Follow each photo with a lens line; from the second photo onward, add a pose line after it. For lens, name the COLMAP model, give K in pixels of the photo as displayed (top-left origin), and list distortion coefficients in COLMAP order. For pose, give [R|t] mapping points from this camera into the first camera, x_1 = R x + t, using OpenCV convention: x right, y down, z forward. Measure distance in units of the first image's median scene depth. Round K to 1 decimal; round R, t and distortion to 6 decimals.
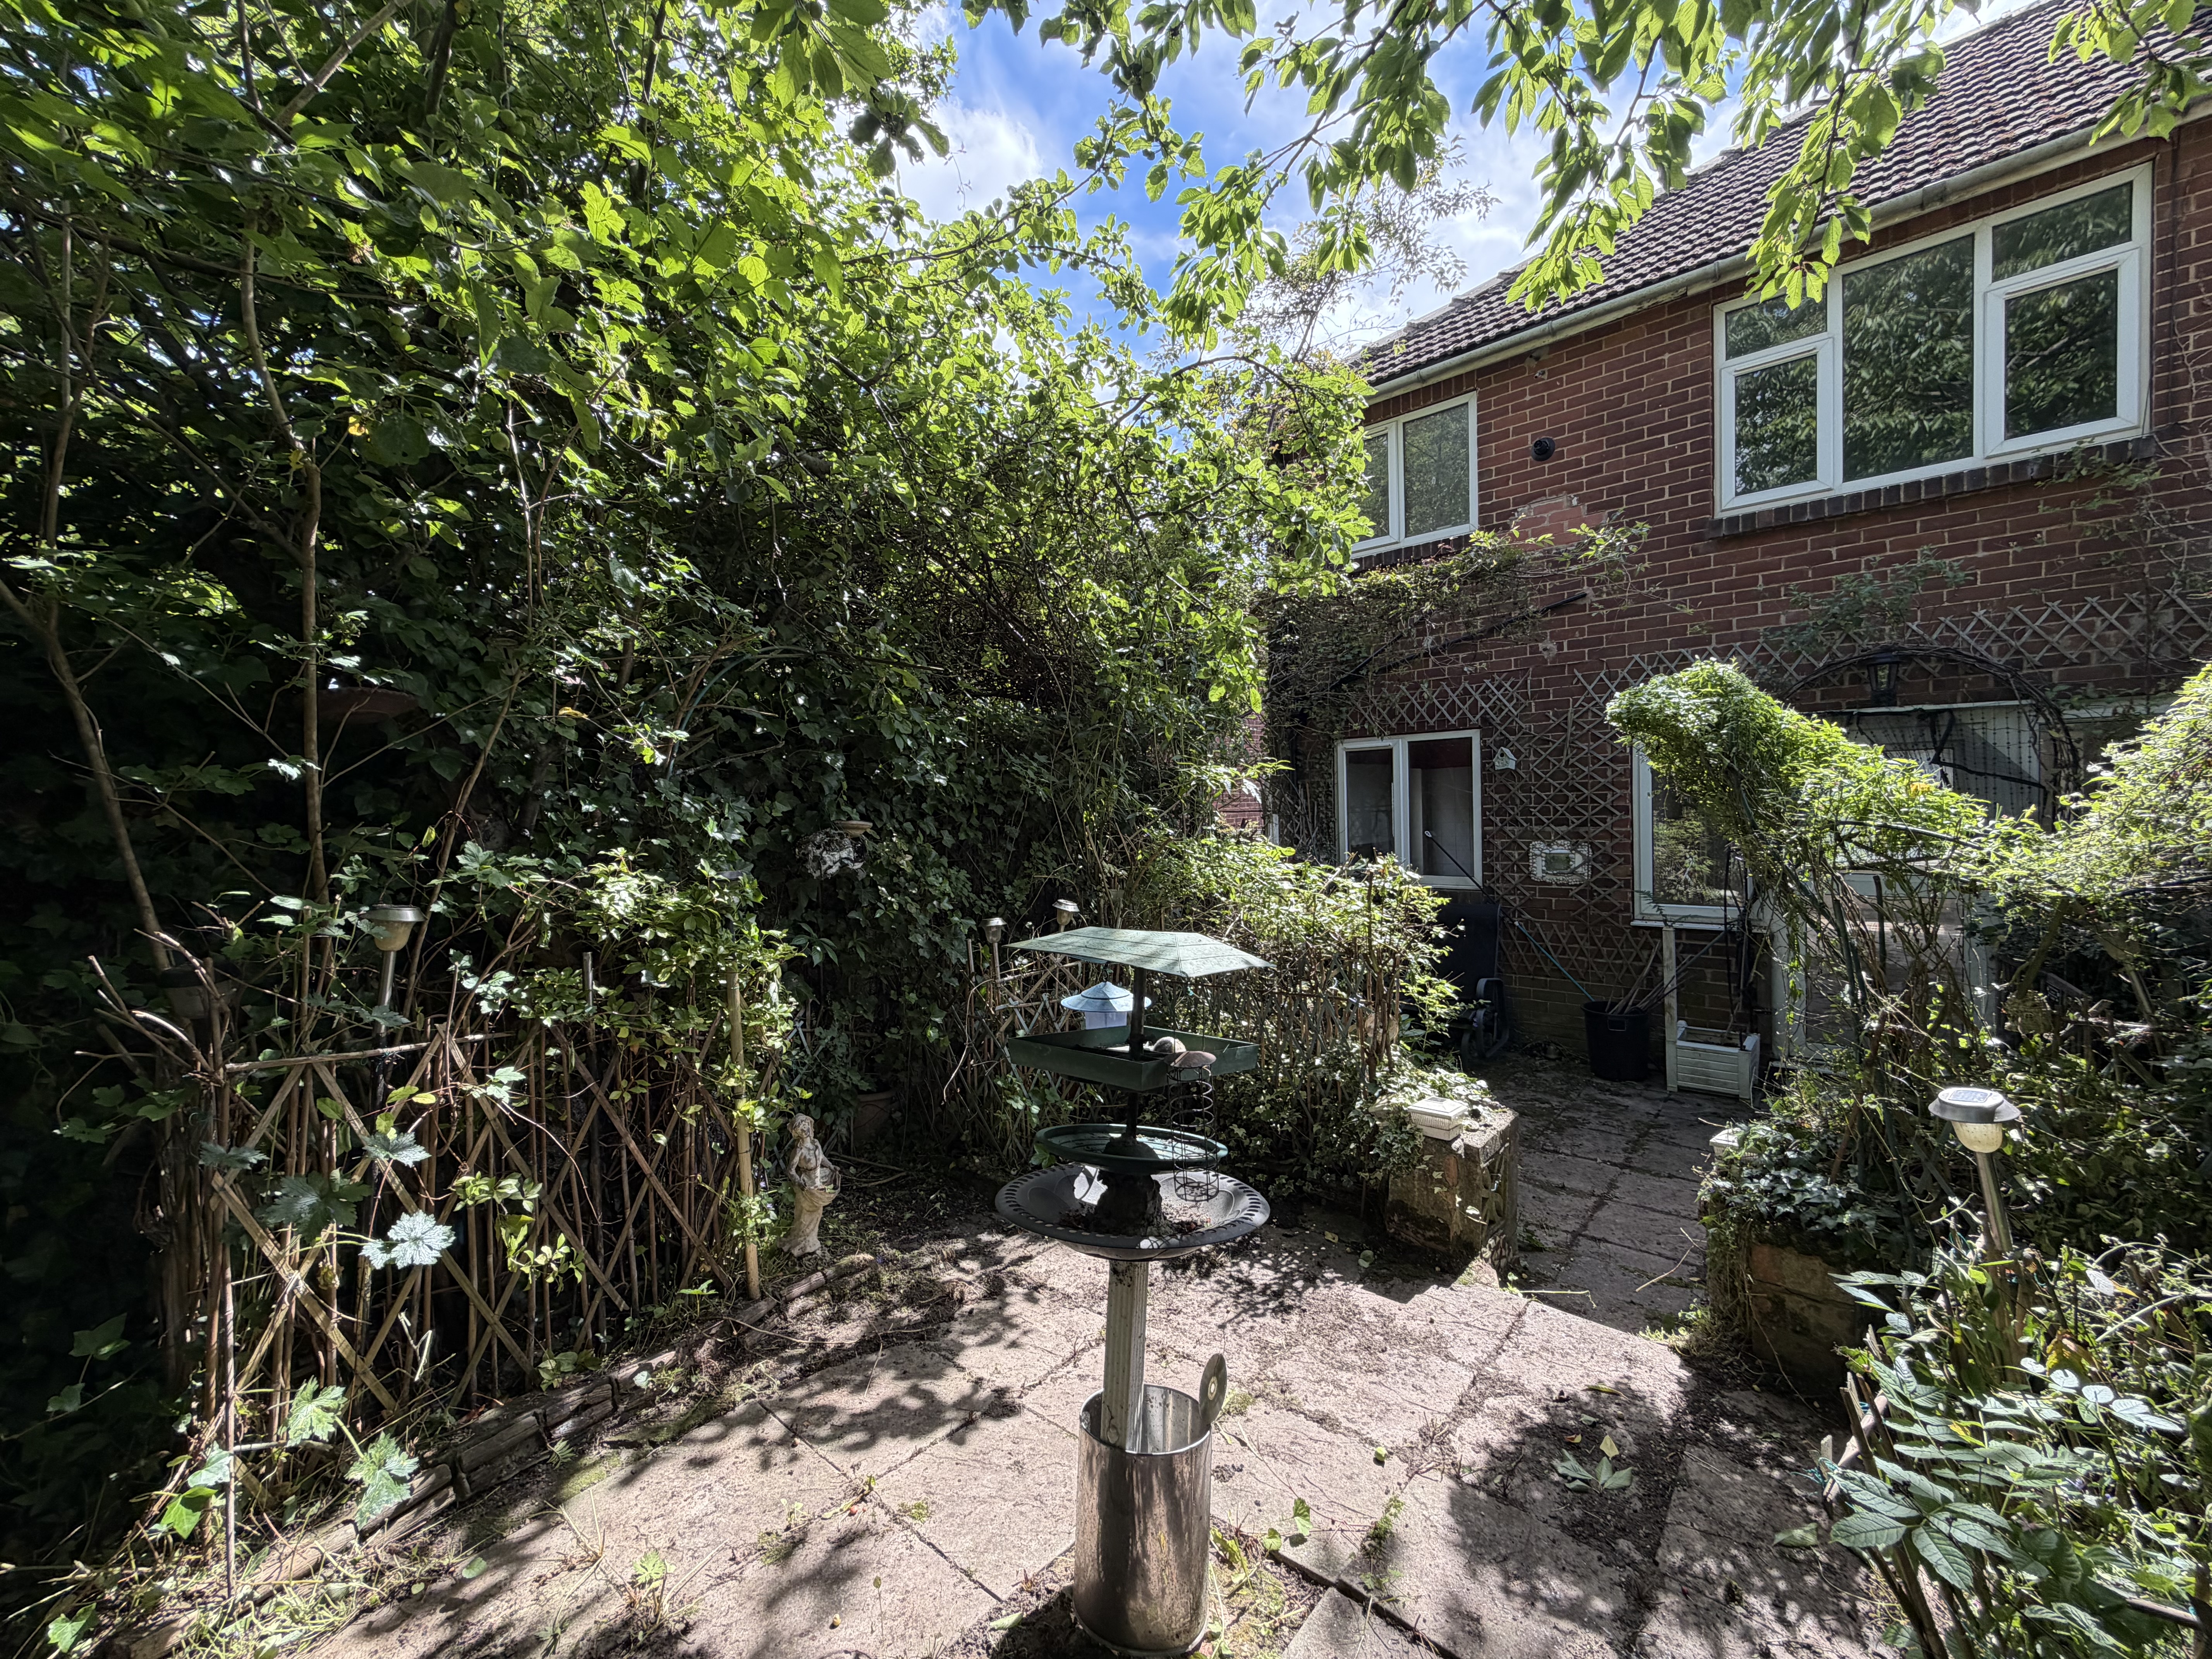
lens RADIAL K [[881.1, 0, 1099.5], [0, 881.1, 830.0], [0, 0, 1]] dist [-0.000398, 0.000014]
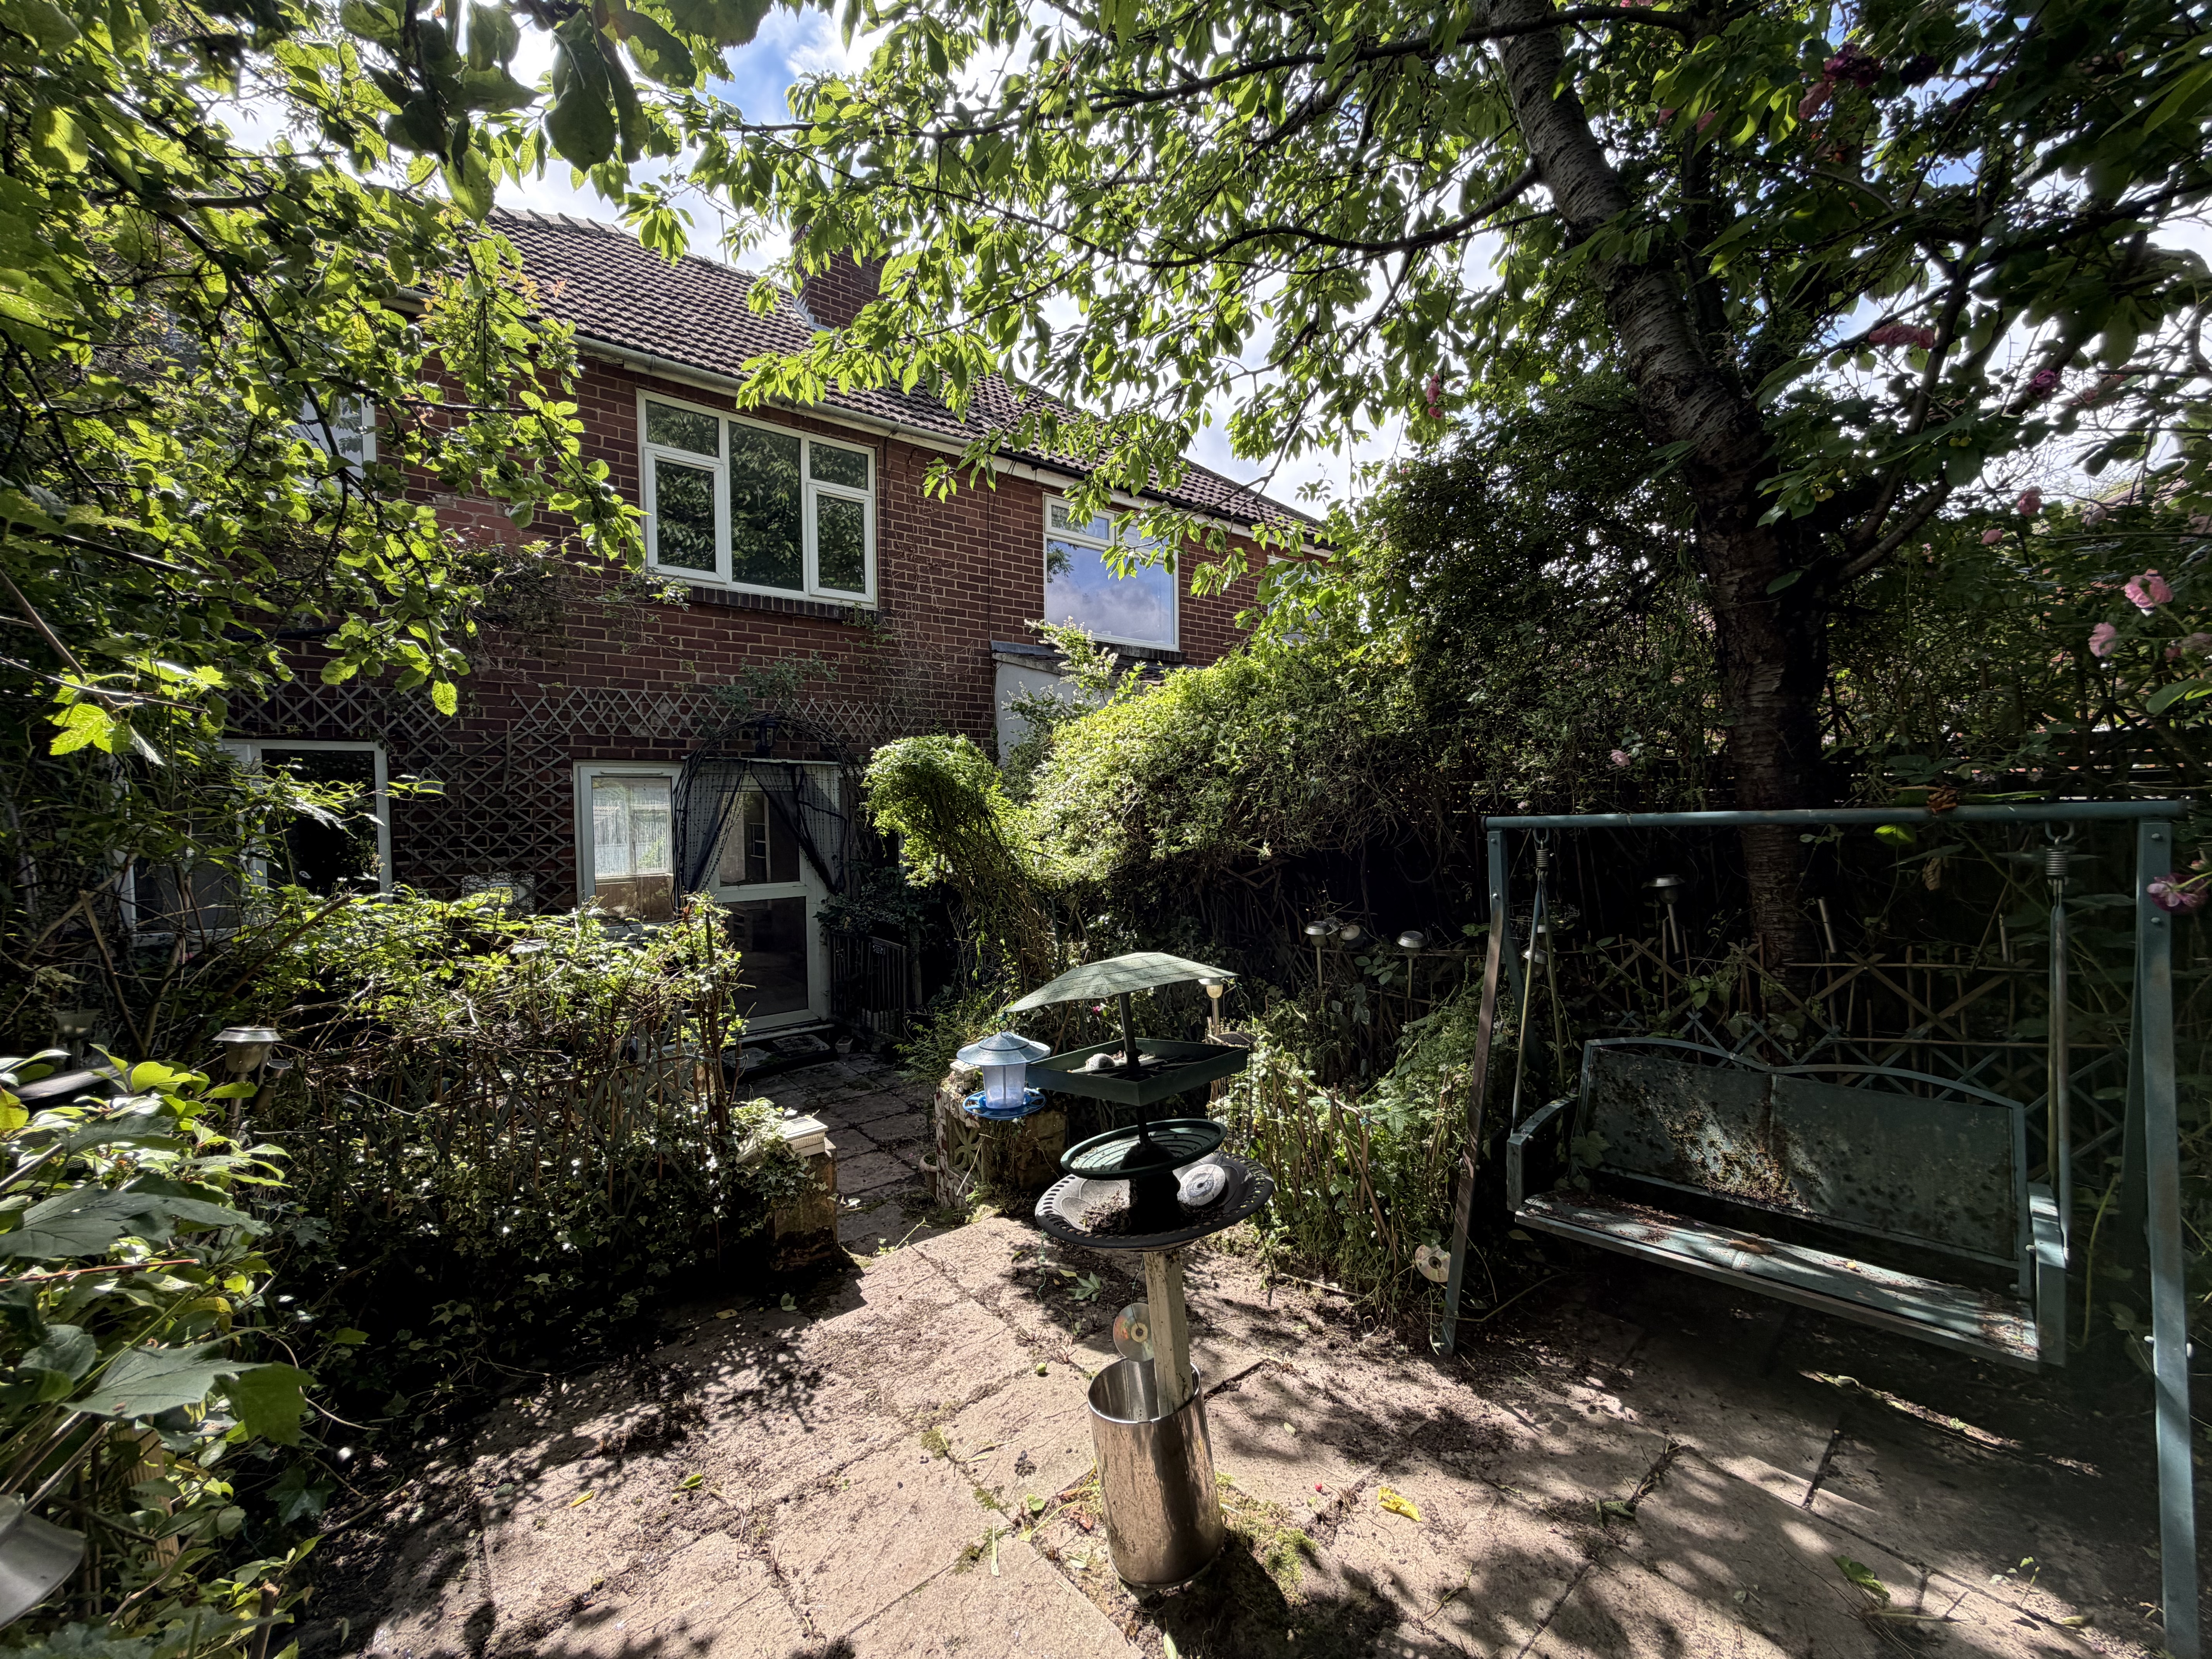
lens RADIAL K [[881.1, 0, 1099.5], [0, 881.1, 830.0], [0, 0, 1]] dist [-0.000398, 0.000014]
pose [[0.164337, -0.011545, 0.986337, -0.634296], [0.035931, 0.999338, 0.005710, -0.036354], [-0.985750, 0.034502, 0.164643, 0.499228]]
